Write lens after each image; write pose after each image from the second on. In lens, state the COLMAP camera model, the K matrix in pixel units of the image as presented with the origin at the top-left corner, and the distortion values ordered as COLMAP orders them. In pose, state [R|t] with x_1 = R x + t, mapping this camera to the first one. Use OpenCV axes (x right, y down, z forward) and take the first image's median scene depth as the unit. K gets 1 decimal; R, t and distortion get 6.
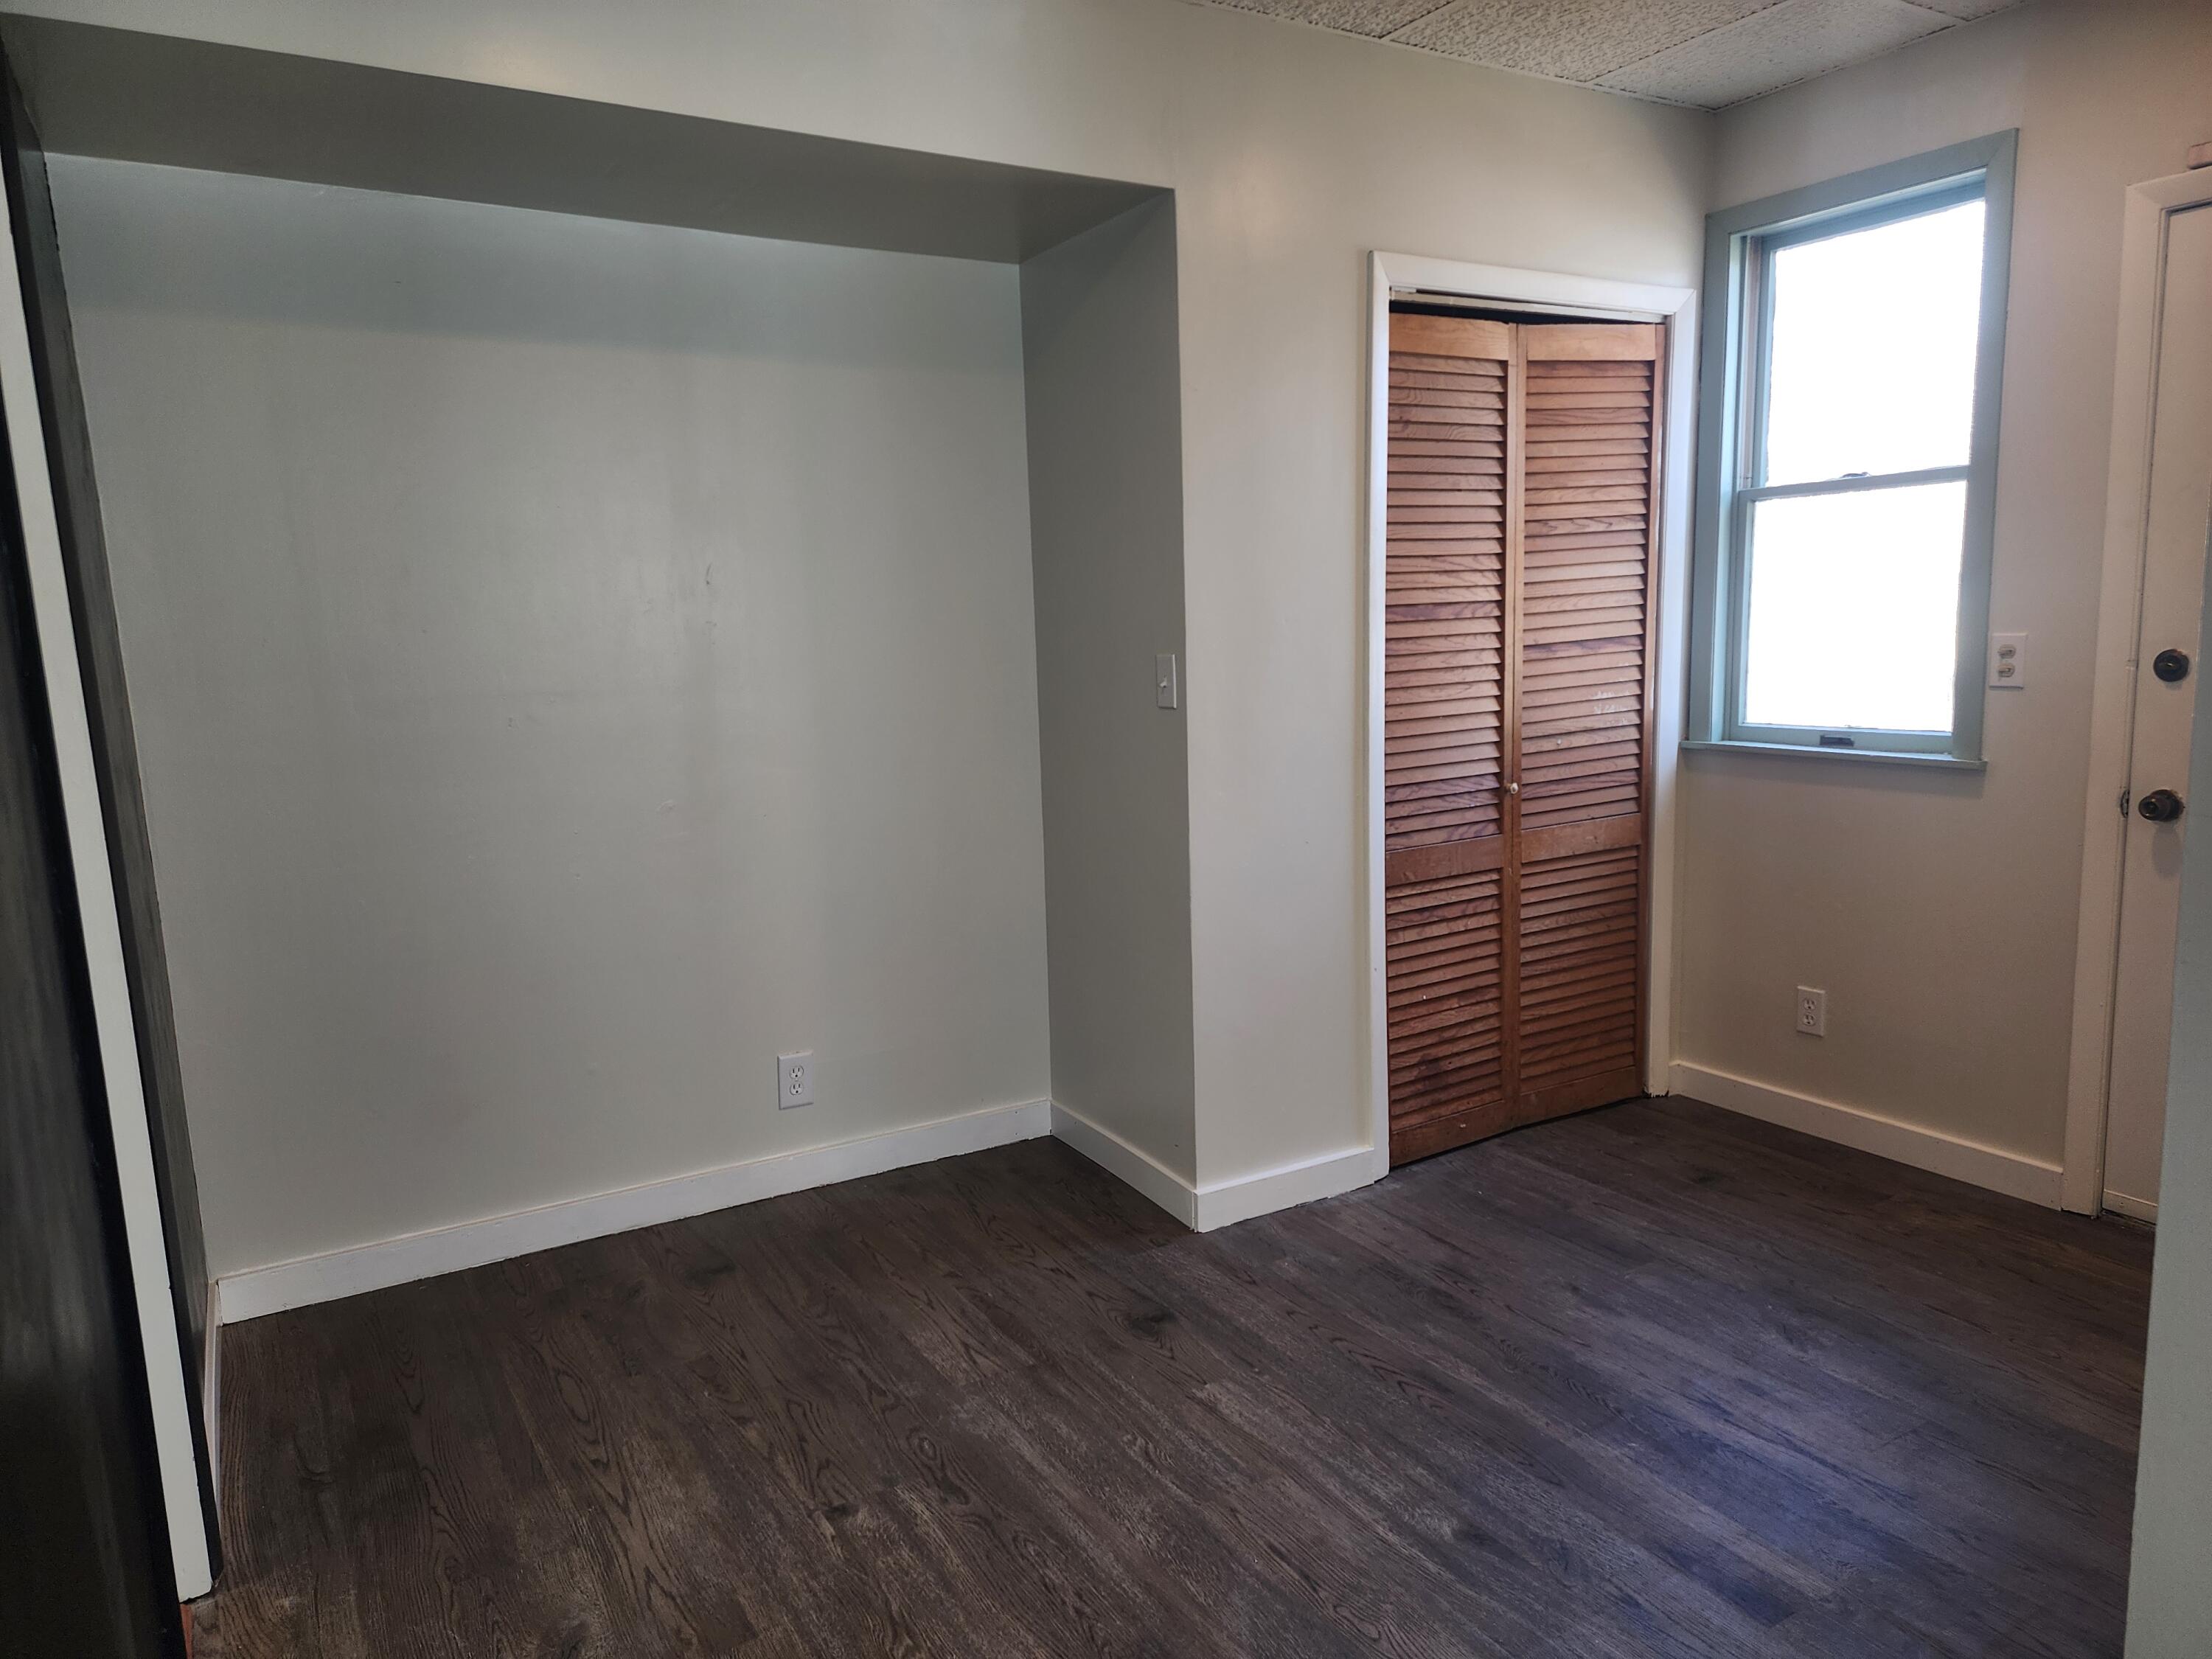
lens RADIAL K [[1474.0, 0, 1065.4], [0, 1474.0, 822.1], [0, 0, 1]] dist [0.052109, -0.019182]
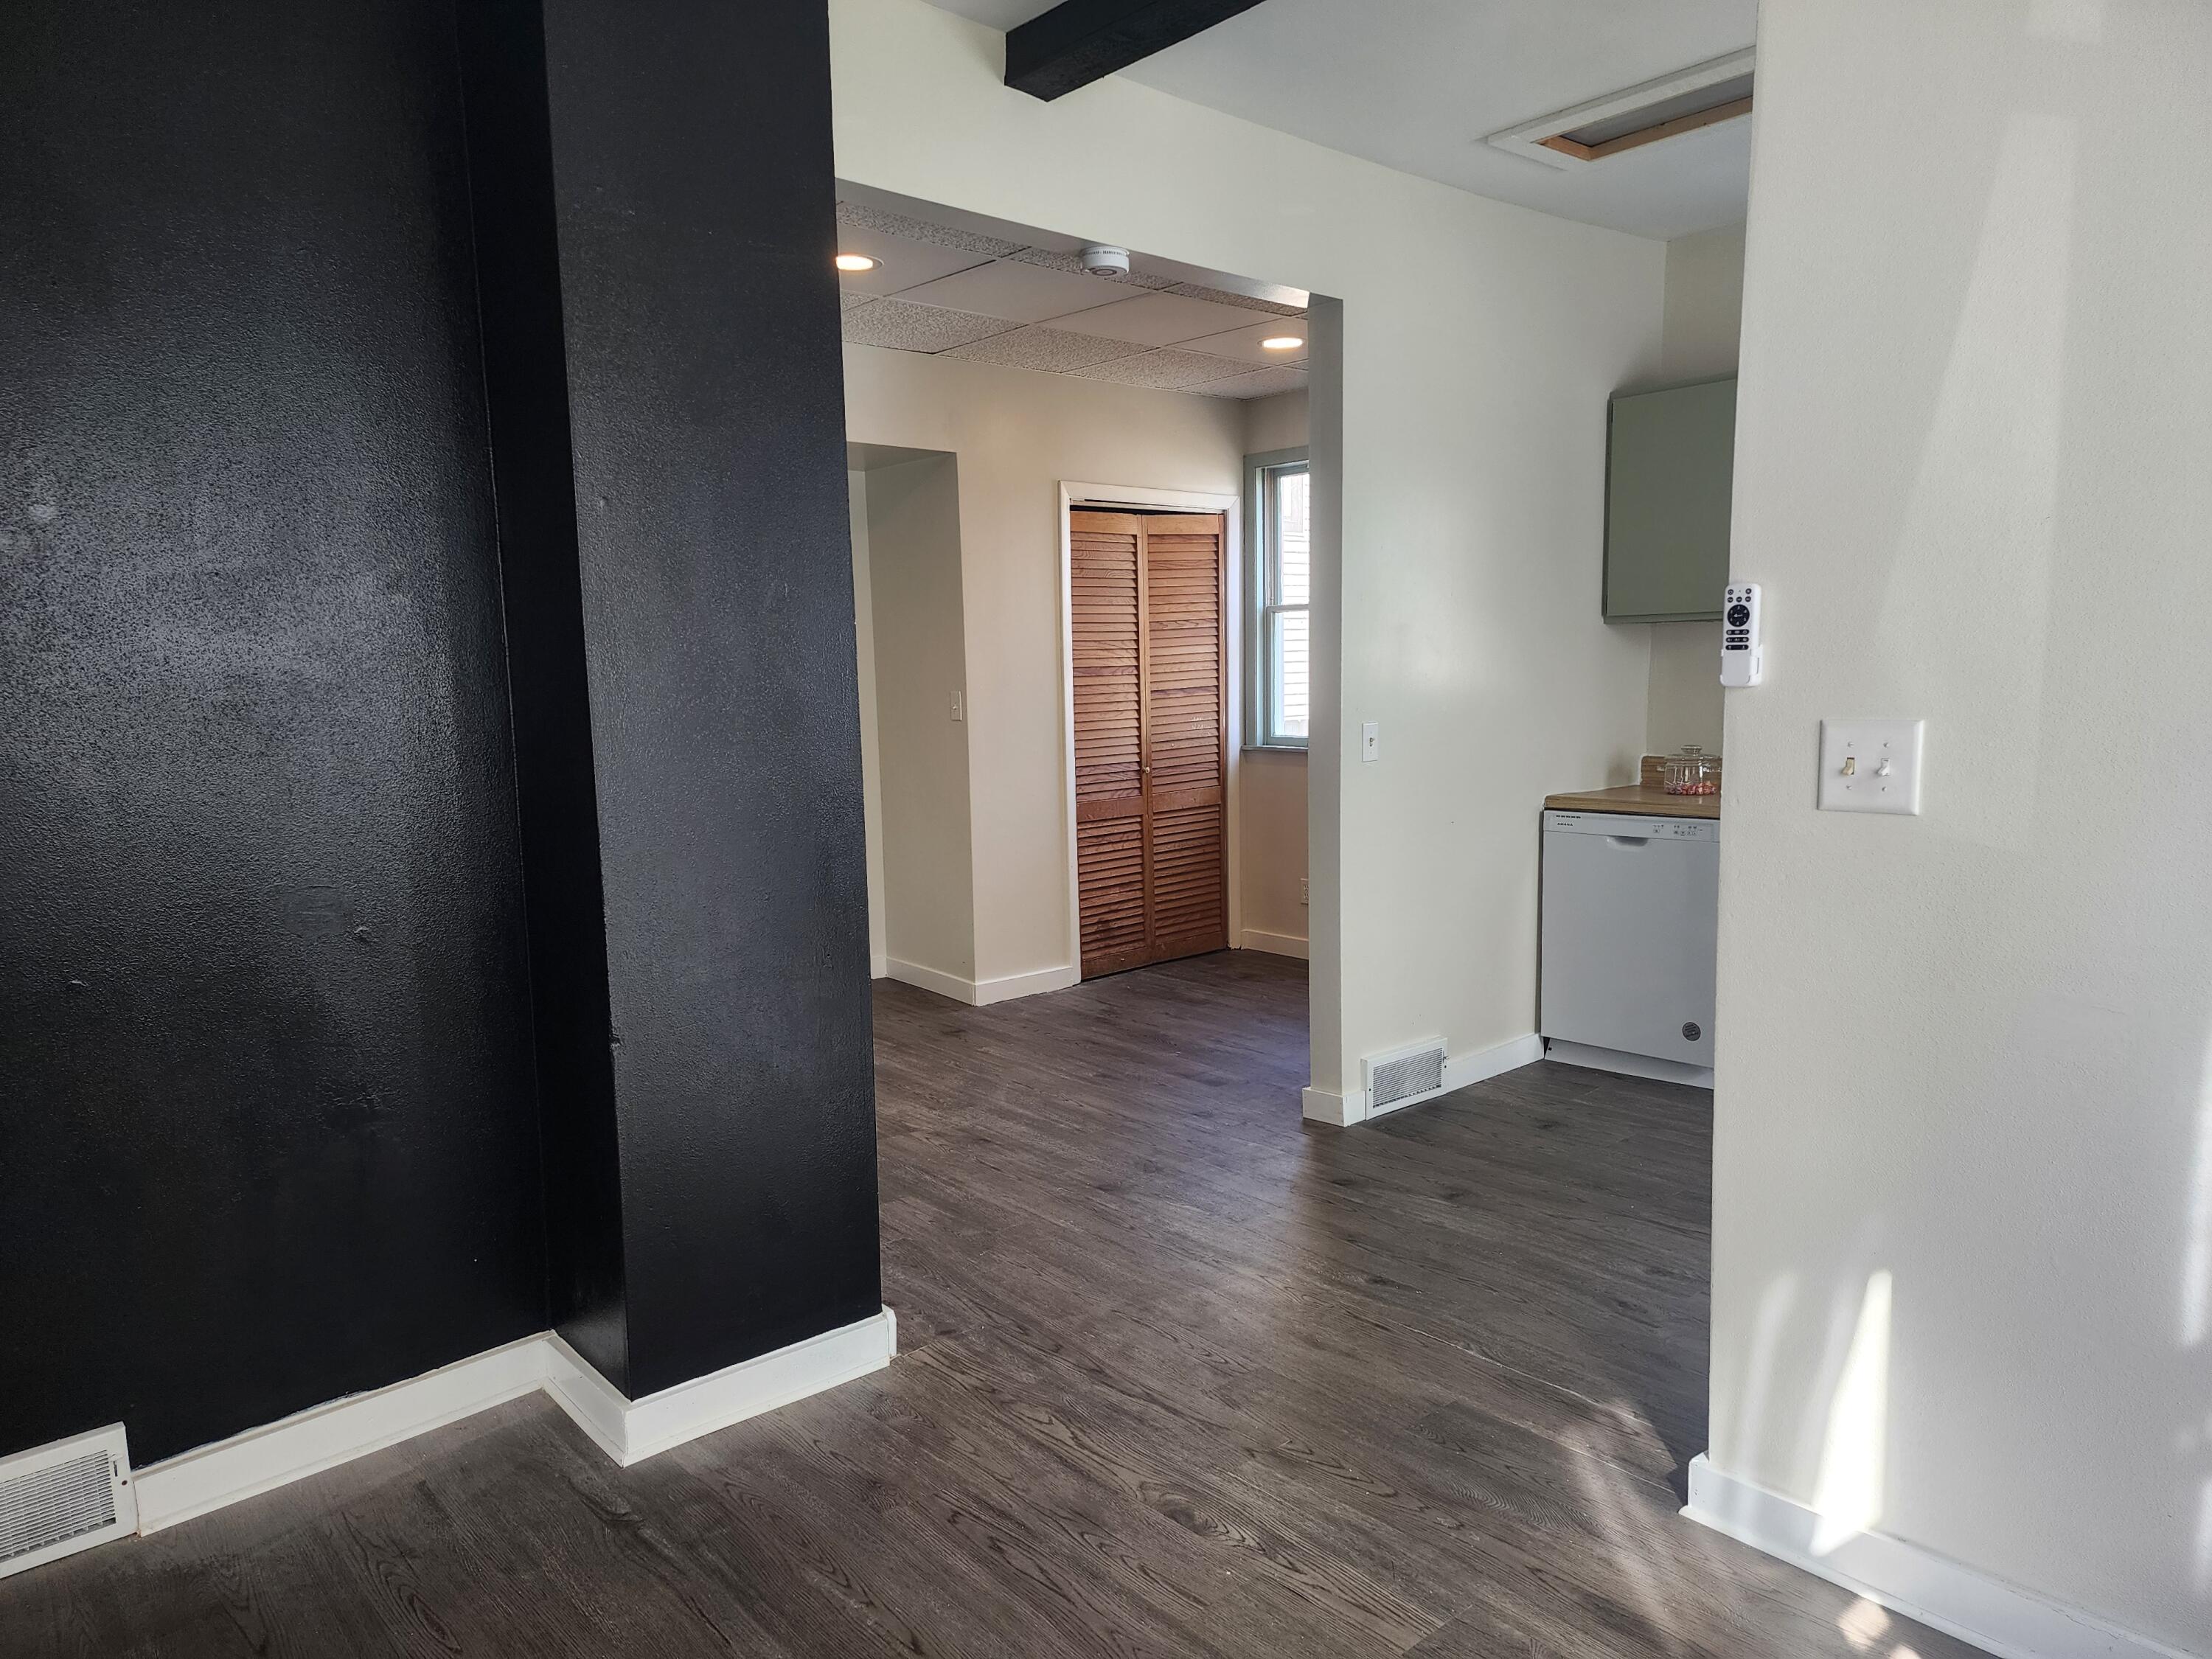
lens RADIAL K [[1474.0, 0, 1087.7], [0, 1474.0, 857.5], [0, 0, 1]] dist [0.052109, -0.019182]
pose [[0.983980, -0.013502, 0.177766, -0.089729], [0.016582, 0.999737, -0.015851, 0.113293], [-0.177506, 0.018544, 0.983945, -0.762511]]
